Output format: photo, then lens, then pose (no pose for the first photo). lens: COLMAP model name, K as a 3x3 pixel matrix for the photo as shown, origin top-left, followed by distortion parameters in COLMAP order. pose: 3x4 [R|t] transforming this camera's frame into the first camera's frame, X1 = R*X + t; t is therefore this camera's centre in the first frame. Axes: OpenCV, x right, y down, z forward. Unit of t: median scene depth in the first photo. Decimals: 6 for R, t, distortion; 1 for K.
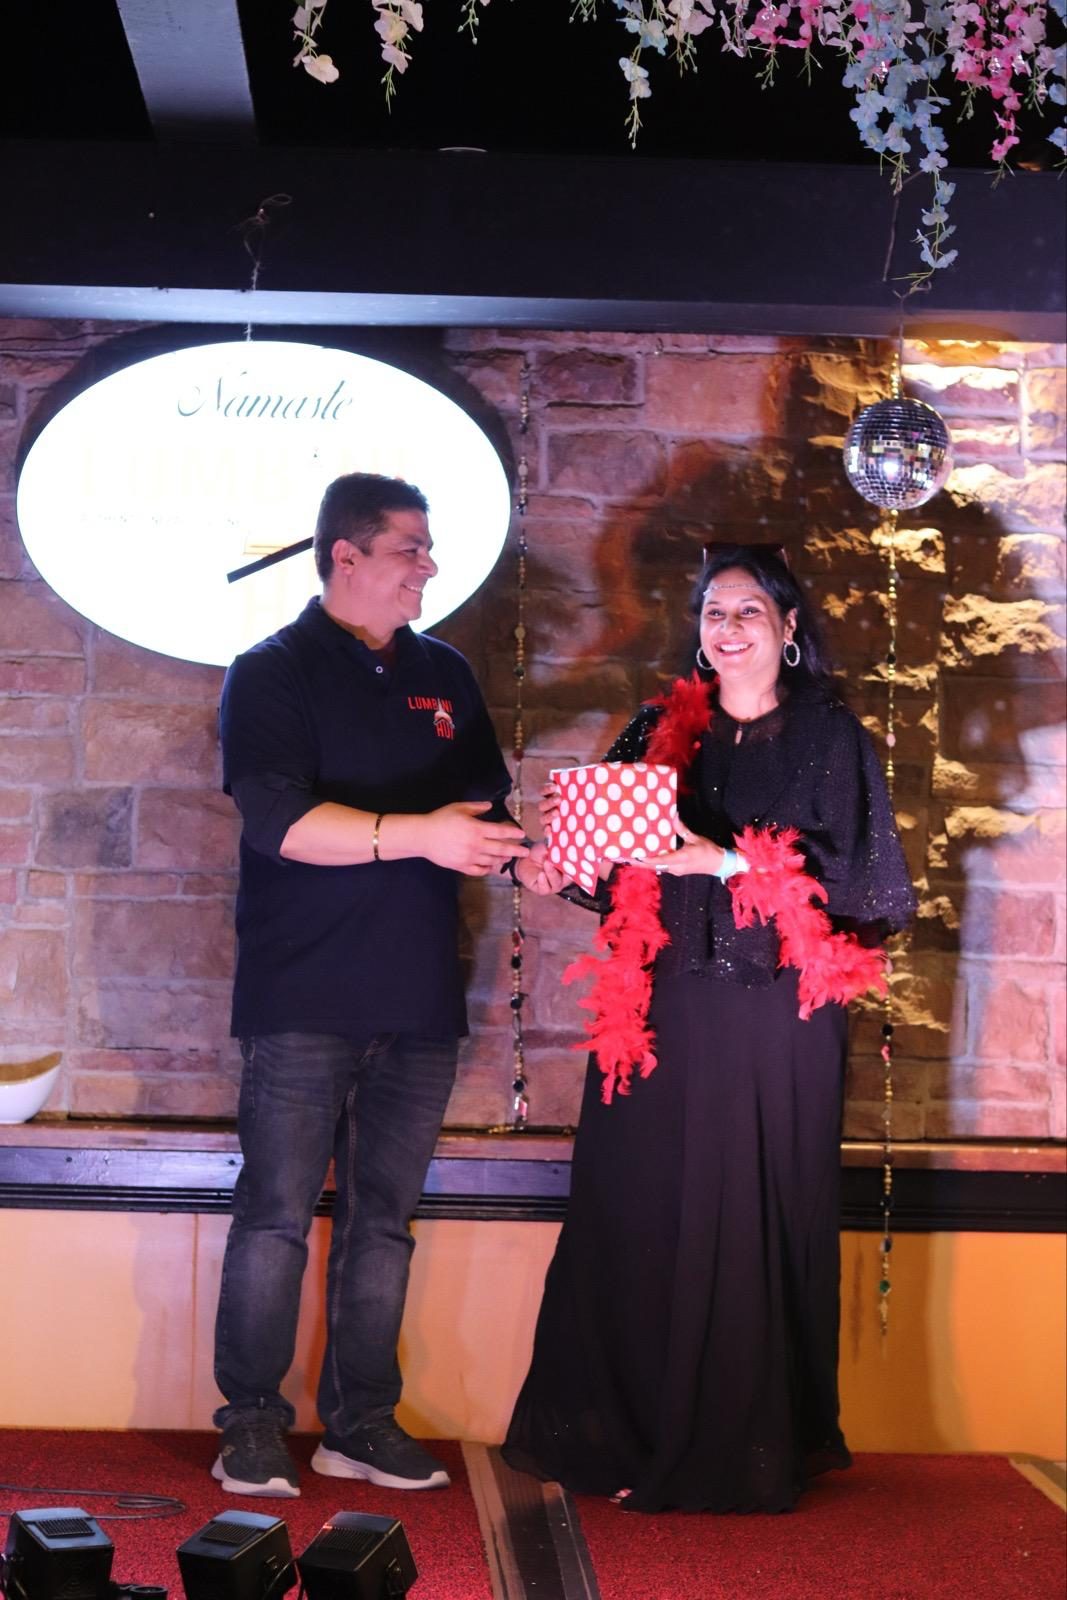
lens RADIAL K [[3779.0, 0, 533.5], [0, 3779.0, 800.0], [0, 0, 1]] dist [-0.084891, -0.403132]
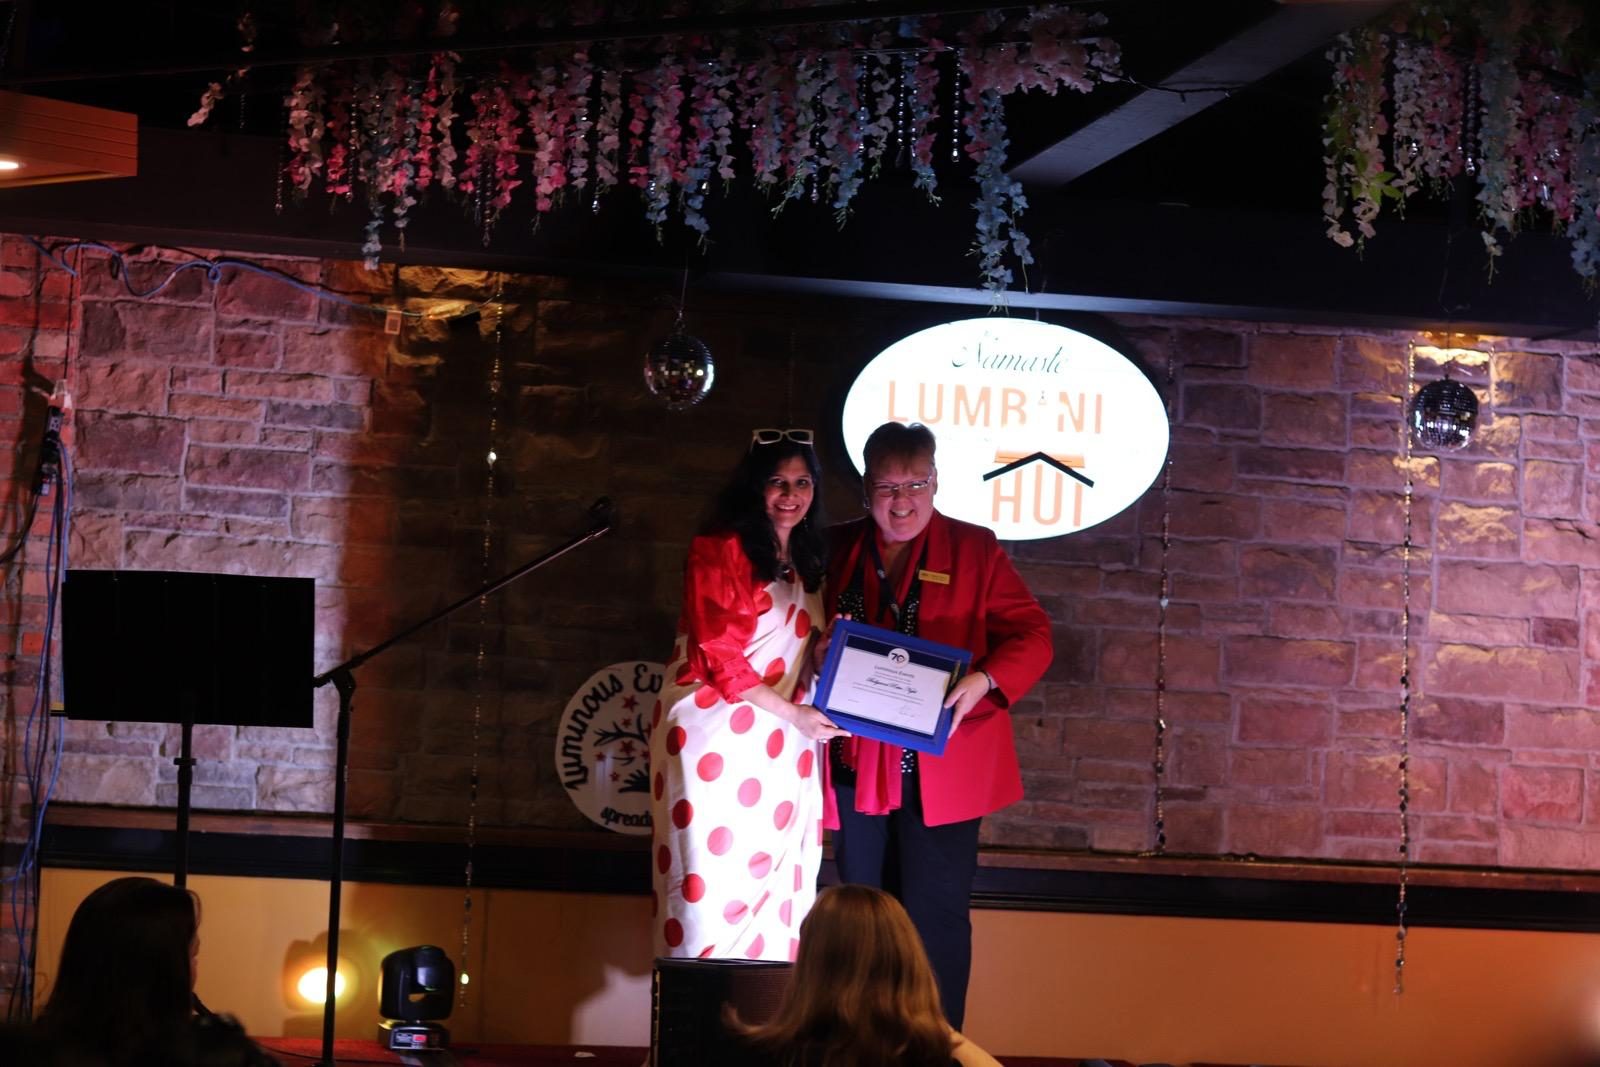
lens RADIAL K [[3779.0, 0, 800.0], [0, 3779.0, 533.5], [0, 0, 1]] dist [-0.084891, -0.403132]
pose [[0.990430, 0.029817, 0.134760, -0.343185], [-0.029392, 0.999555, -0.005141, -0.026854], [-0.134853, 0.001131, 0.990865, -0.445593]]
